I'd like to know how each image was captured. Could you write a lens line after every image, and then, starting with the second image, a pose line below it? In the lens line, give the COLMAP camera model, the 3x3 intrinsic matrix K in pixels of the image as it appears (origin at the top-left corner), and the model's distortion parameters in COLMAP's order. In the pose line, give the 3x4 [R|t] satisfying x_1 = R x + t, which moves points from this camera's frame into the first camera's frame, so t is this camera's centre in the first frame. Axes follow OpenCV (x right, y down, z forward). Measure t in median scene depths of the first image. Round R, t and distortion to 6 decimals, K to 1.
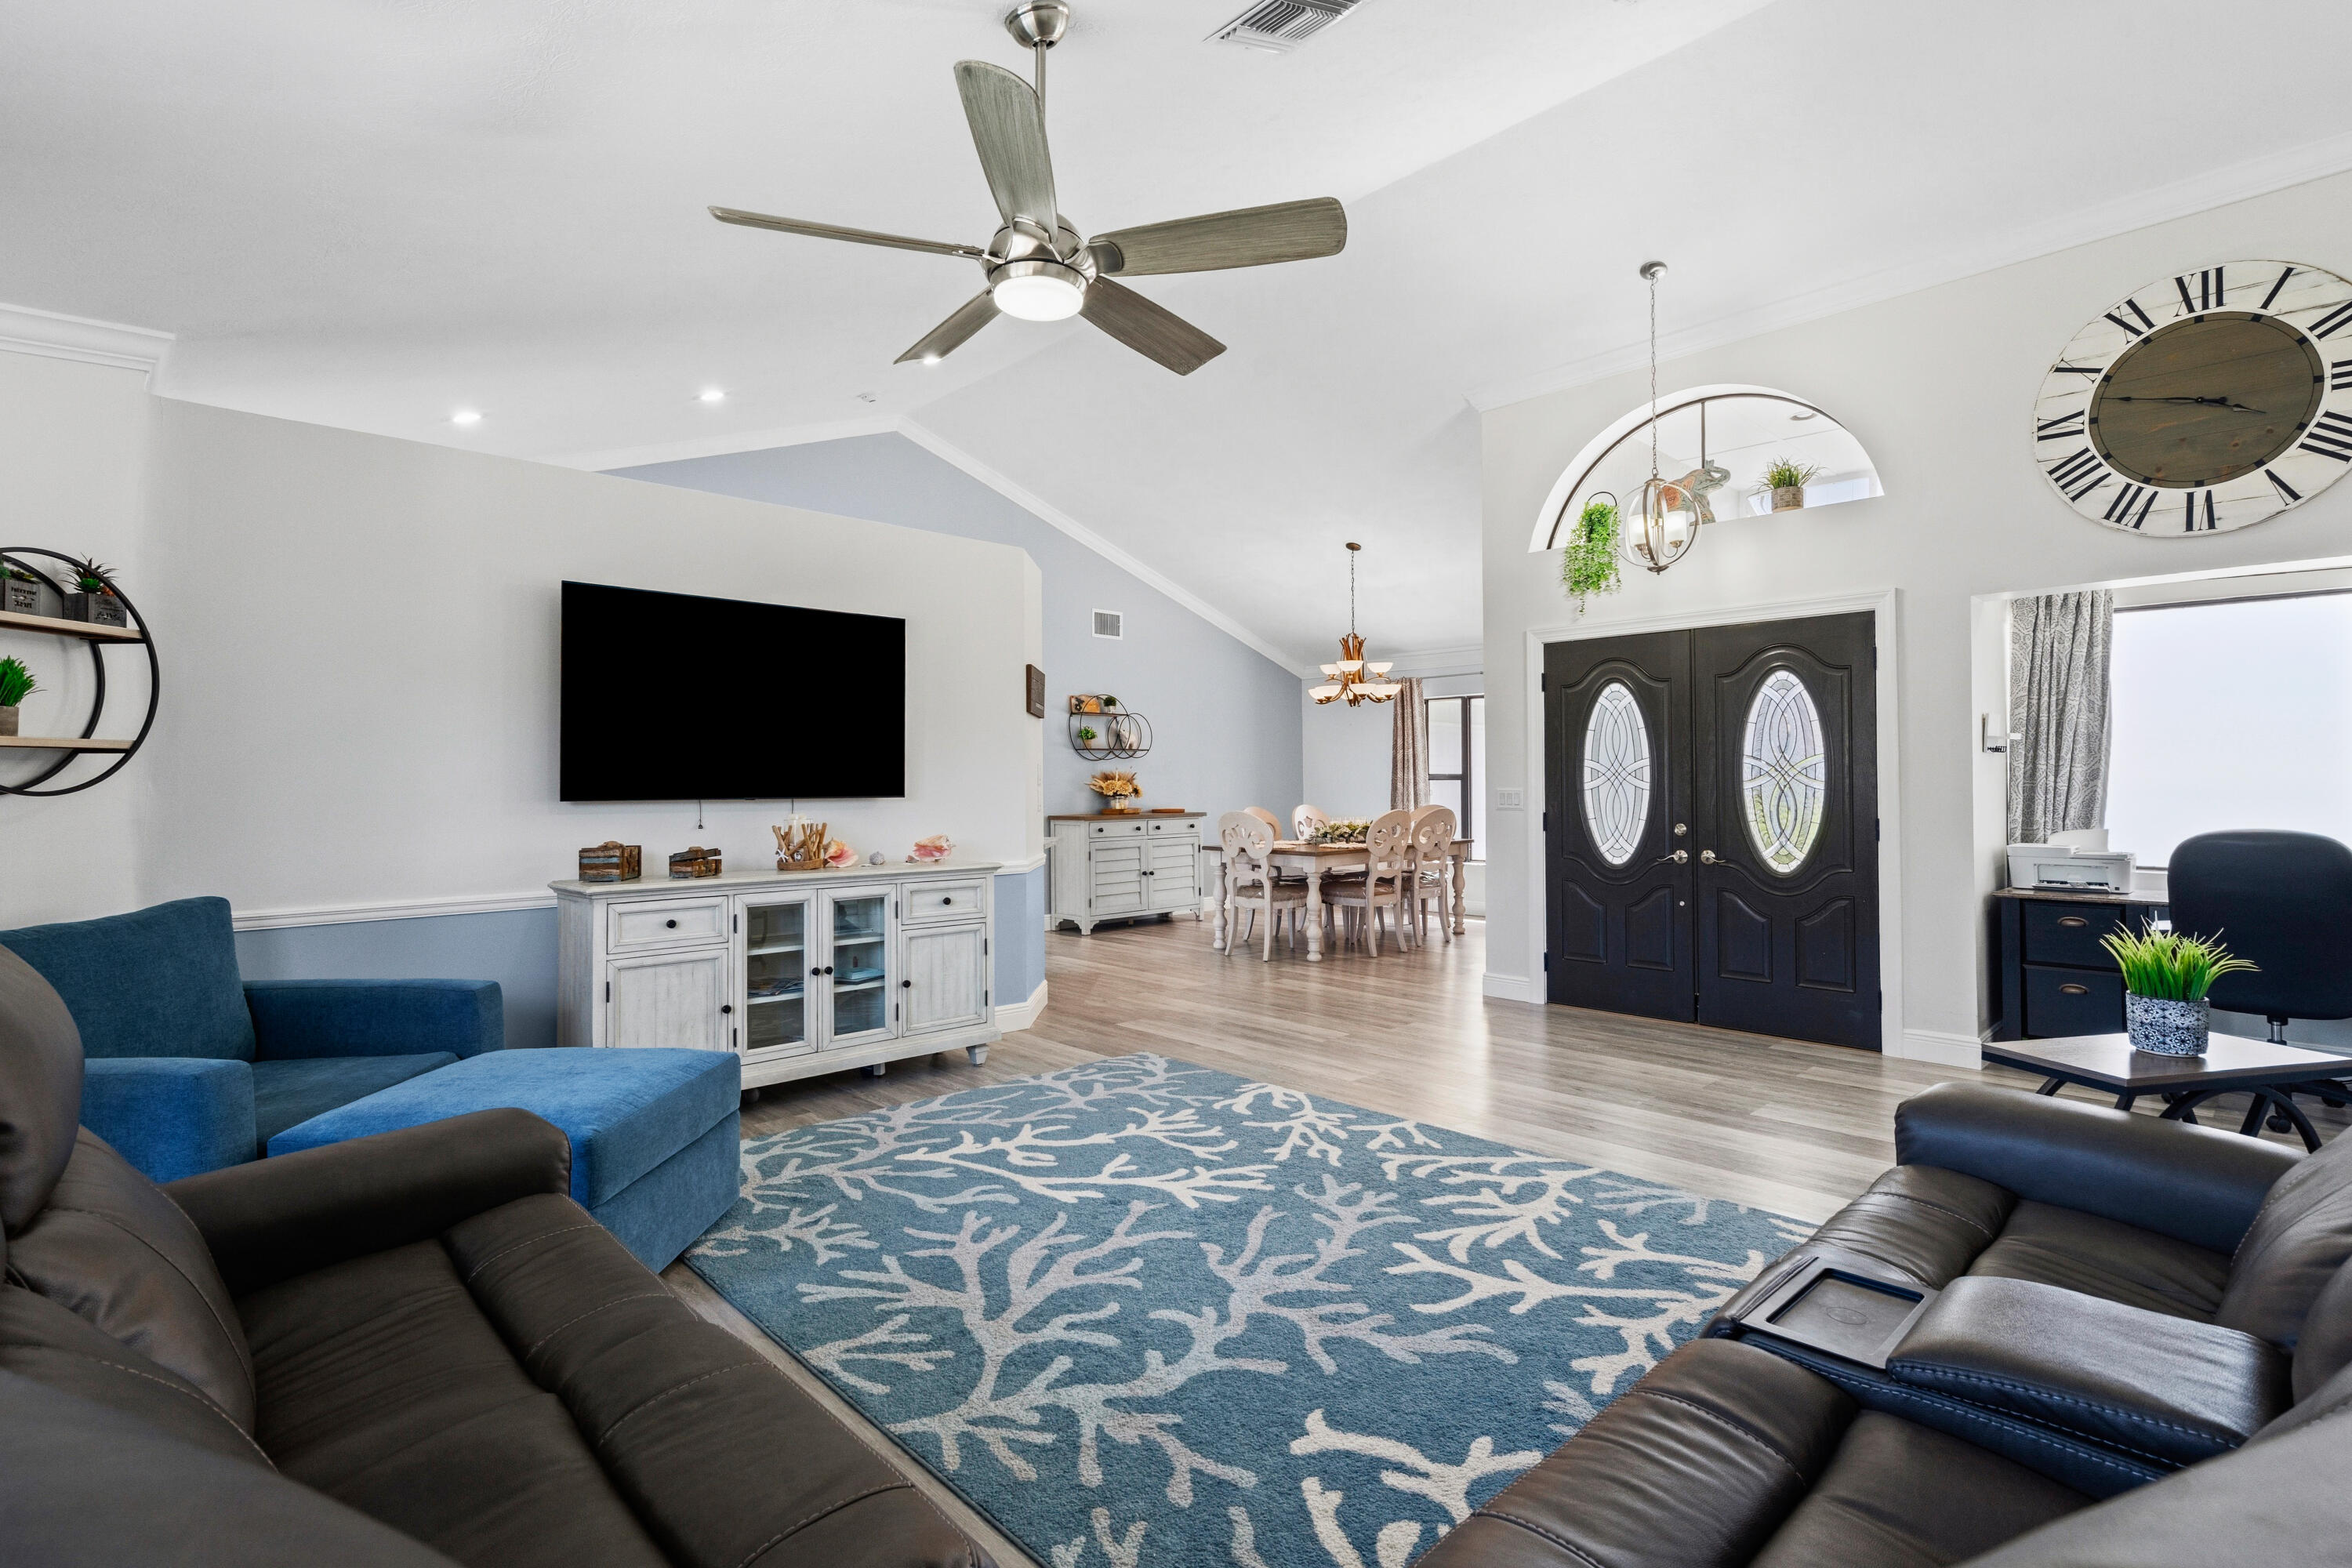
lens RADIAL K [[1135.4, 0, 1150.1], [0, 1135.4, 751.3], [0, 0, 1]] dist [-0.000959, 0.001362]
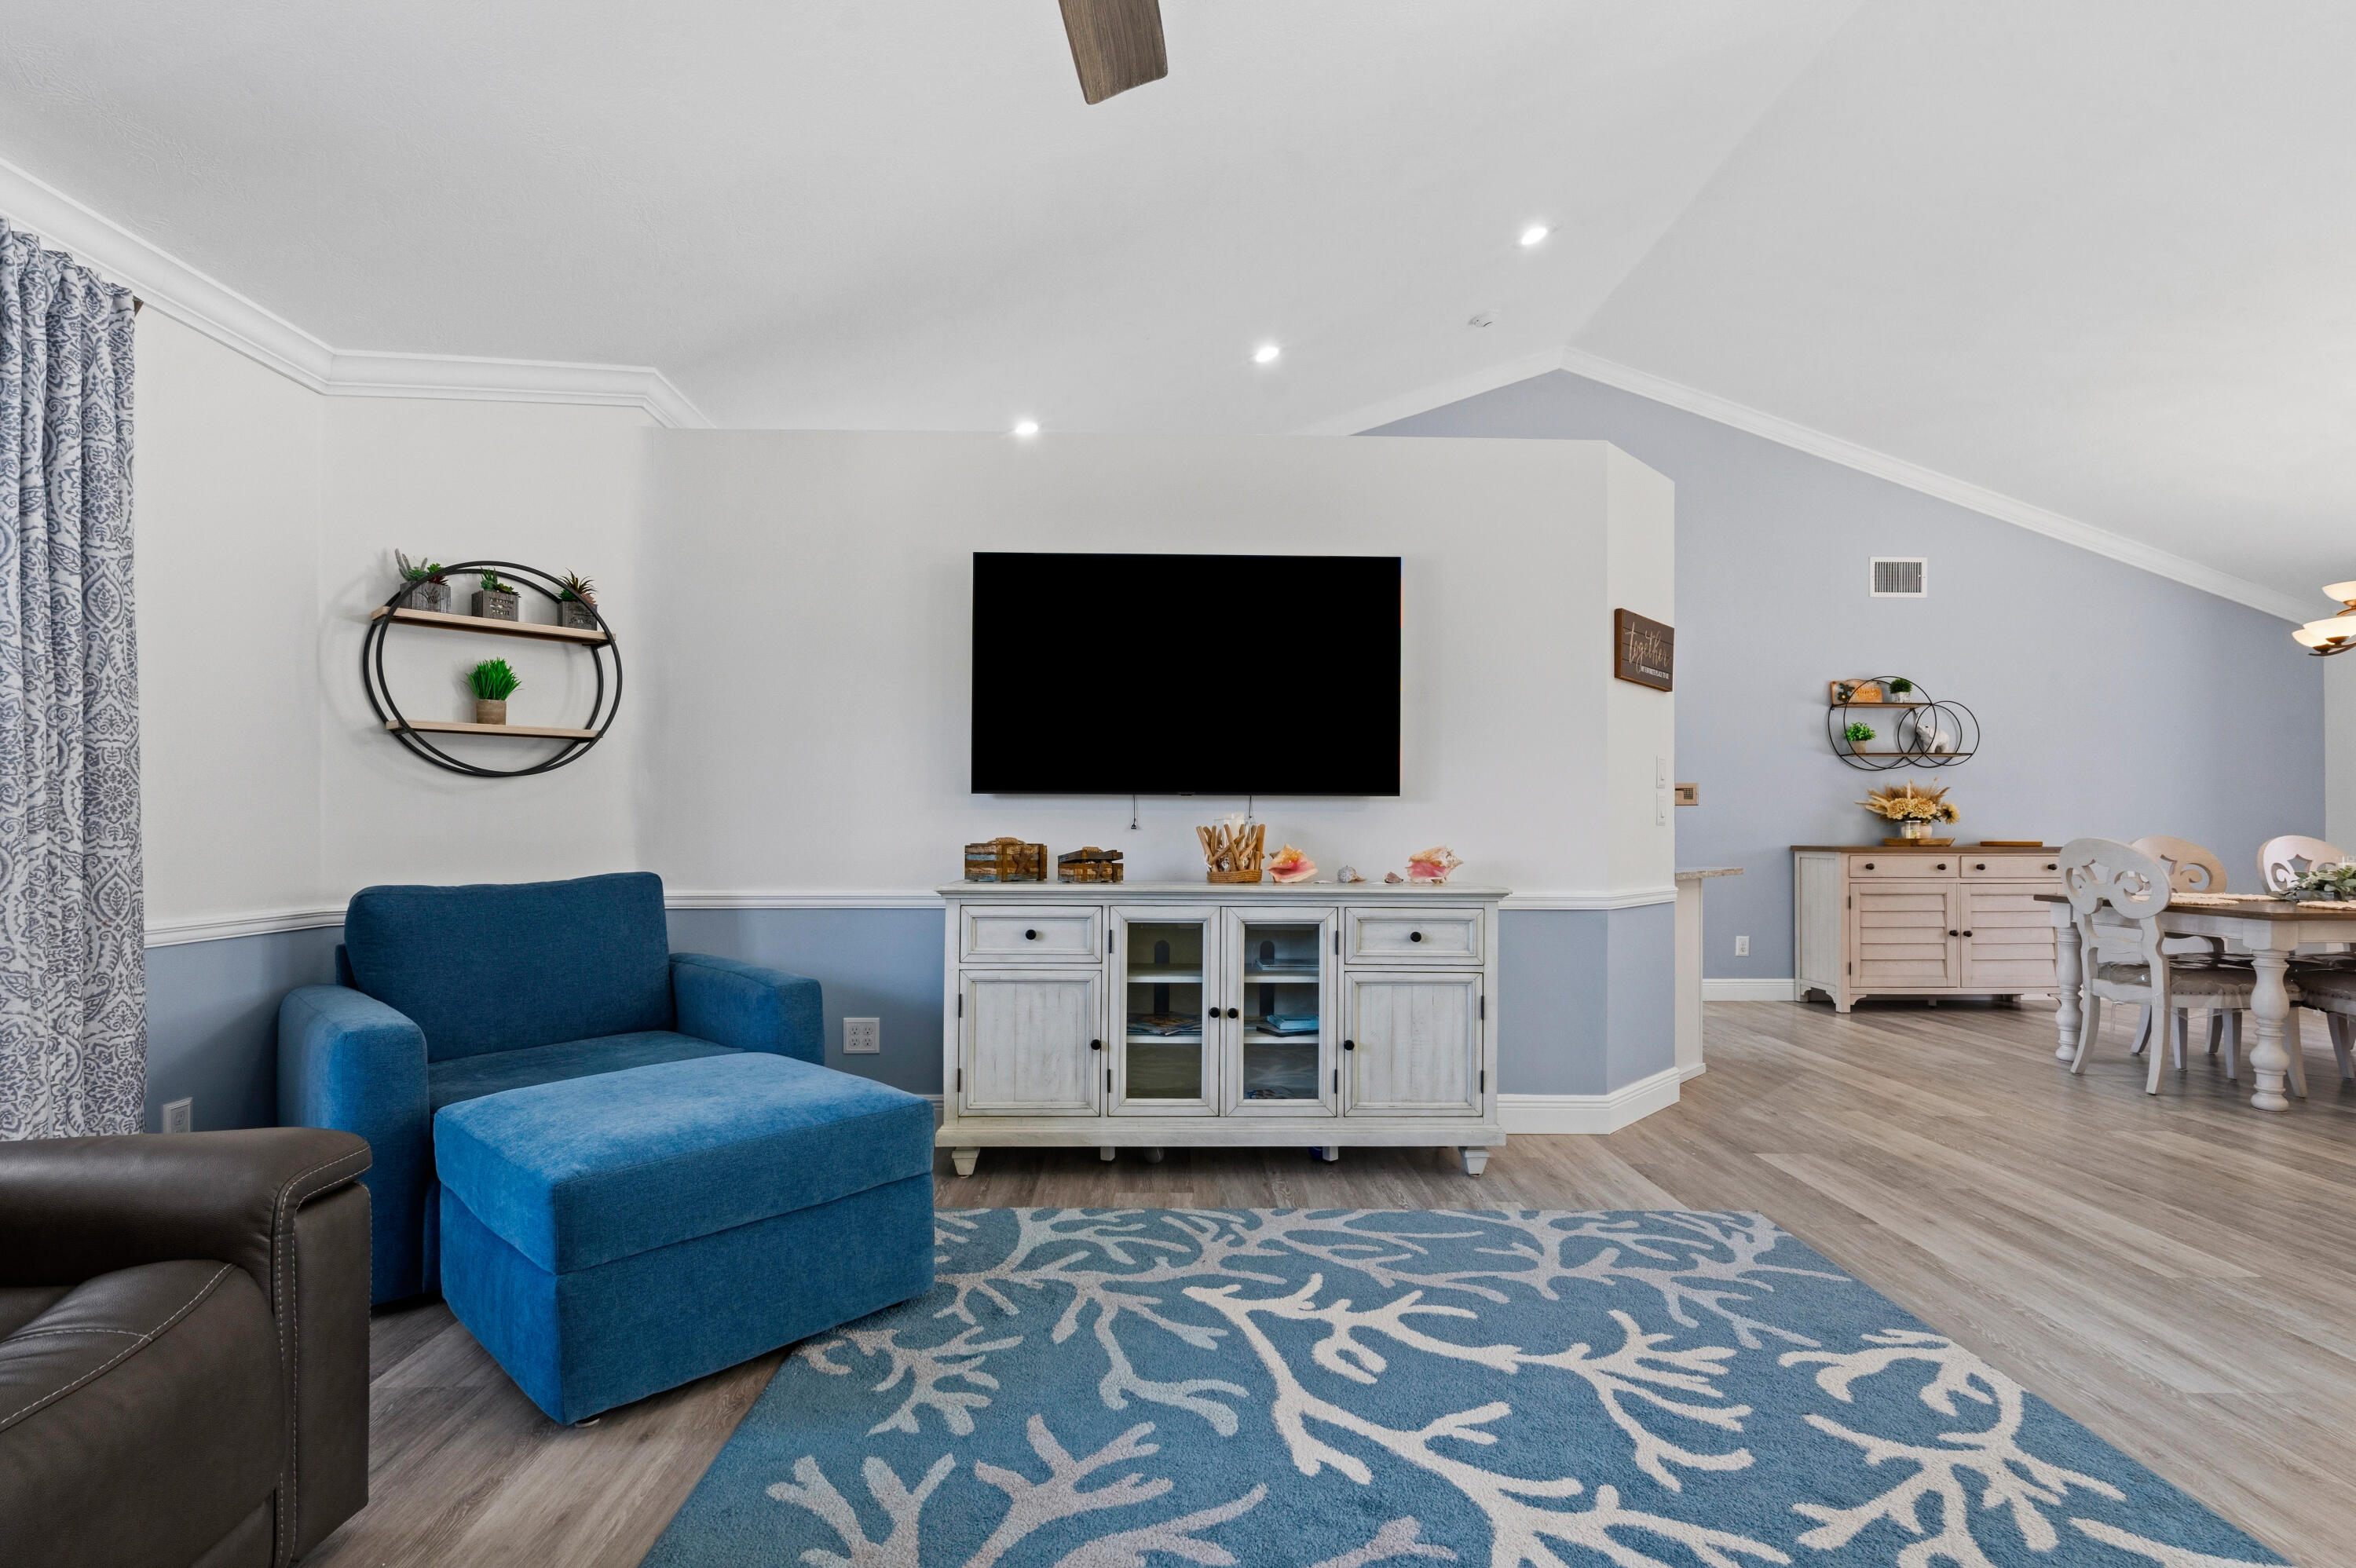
lens RADIAL K [[1086.8, 0, 1155.6], [0, 1086.8, 820.2], [0, 0, 1]] dist [-0.003773, 0.000926]
pose [[0.731979, 0.001609, -0.681326, 0.201097], [0.011529, 0.999825, 0.014748, 0.057050], [0.681230, -0.018650, 0.731832, 0.474284]]
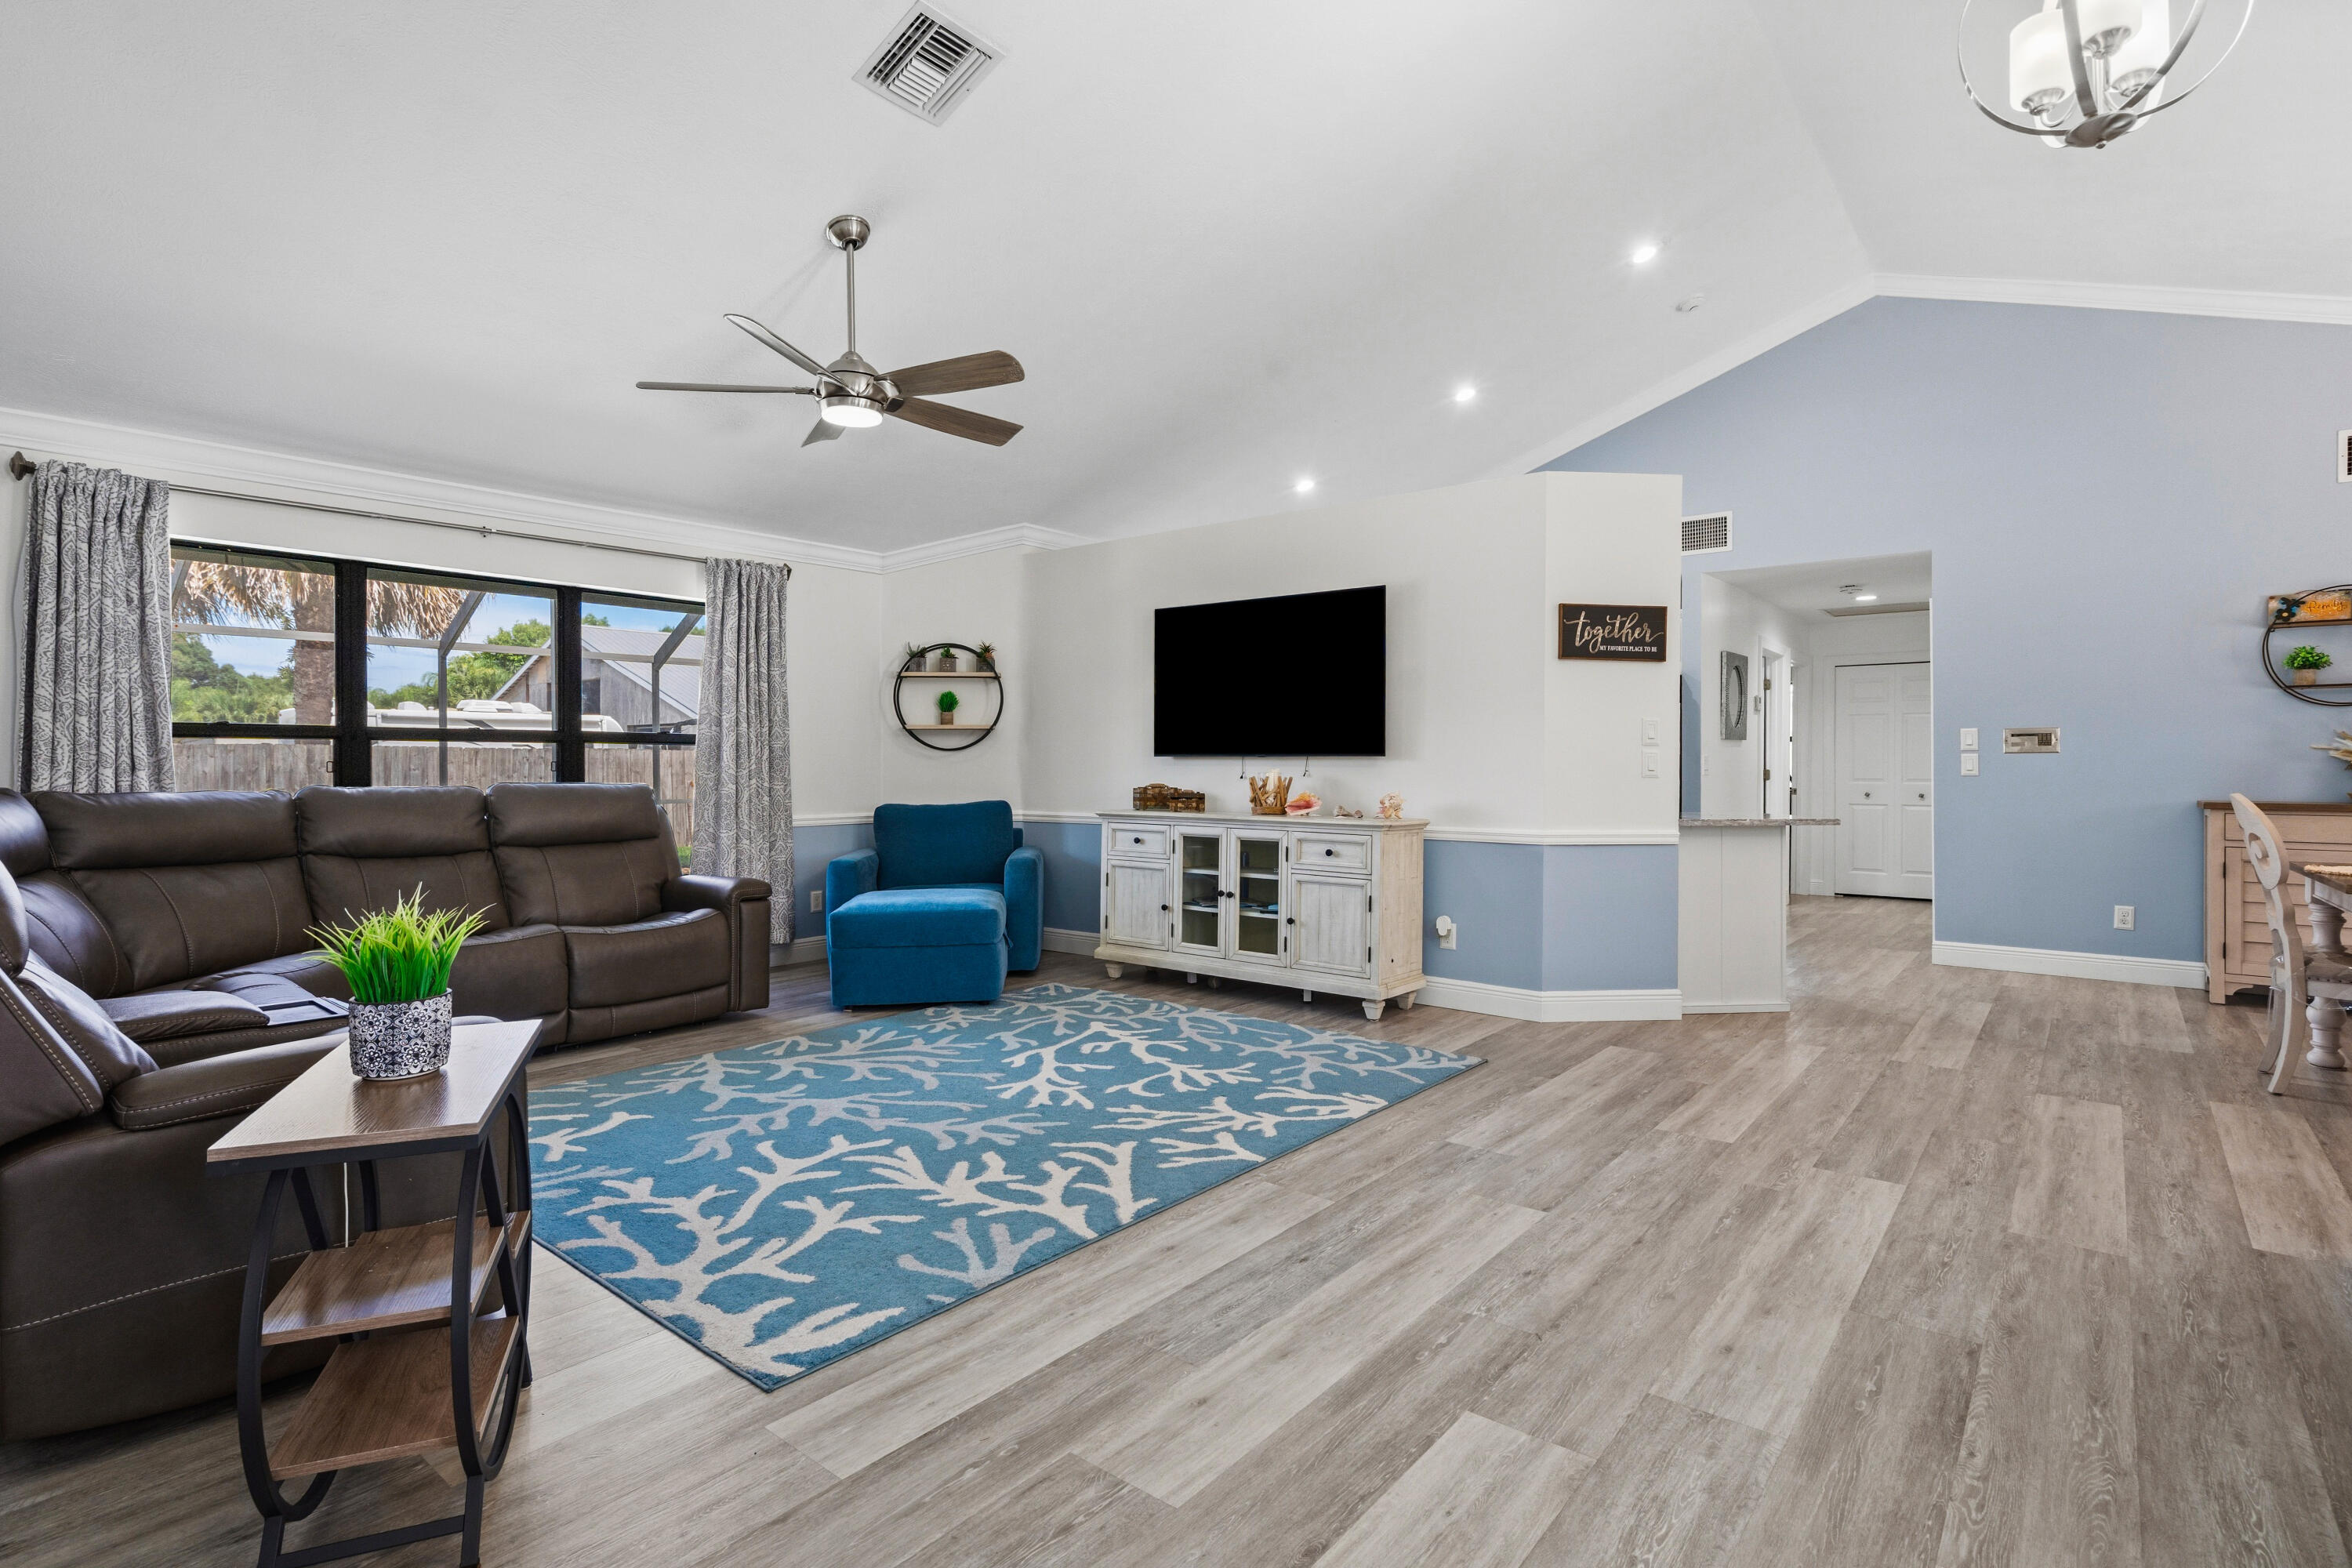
lens RADIAL K [[1135.4, 0, 1150.1], [0, 1135.4, 751.3], [0, 0, 1]] dist [-0.000959, 0.001362]
pose [[0.107838, -0.008238, -0.994134, 1.035477], [0.023231, 0.999713, -0.005764, 0.047626], [0.993897, -0.022474, 0.107998, 0.868927]]
